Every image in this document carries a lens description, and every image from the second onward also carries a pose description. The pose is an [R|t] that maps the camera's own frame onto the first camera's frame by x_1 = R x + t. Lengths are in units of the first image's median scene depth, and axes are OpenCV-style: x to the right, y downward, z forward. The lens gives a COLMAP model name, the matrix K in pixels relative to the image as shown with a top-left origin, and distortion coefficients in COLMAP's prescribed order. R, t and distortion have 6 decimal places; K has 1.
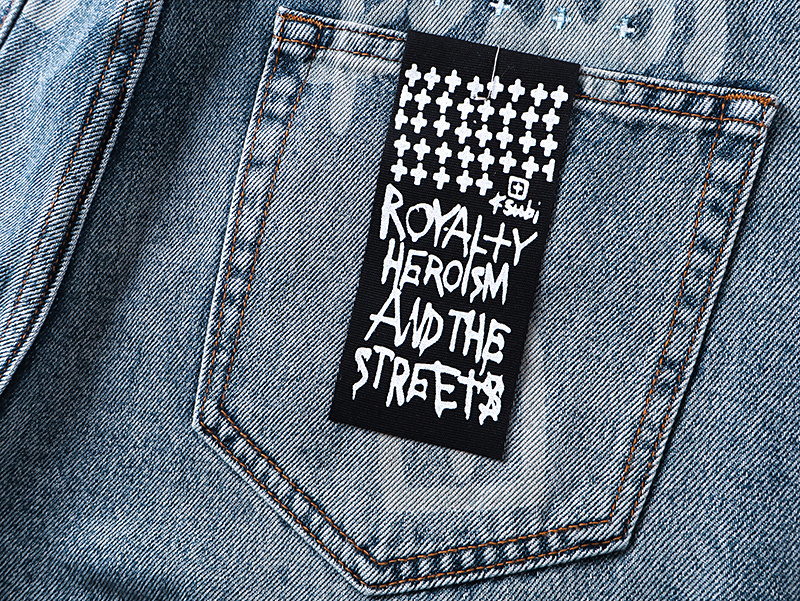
lens RADIAL K [[745.7, 0, 397.8], [0, 745.7, 301.4], [0, 0, 1]] dist [0.006082, 0.000000]
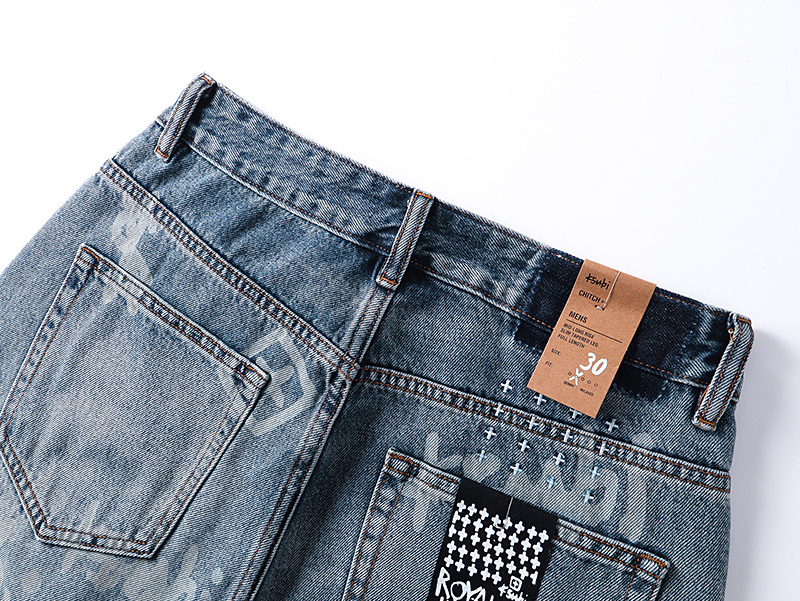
lens RADIAL K [[745.7, 0, 402.5], [0, 745.7, 300.1], [0, 0, 1]] dist [0.006082, 0.000000]
pose [[0.985972, 0.081009, -0.145932, 0.099857], [-0.074609, 0.996017, 0.048819, -0.858573], [0.149305, -0.037246, 0.988089, -0.716903]]
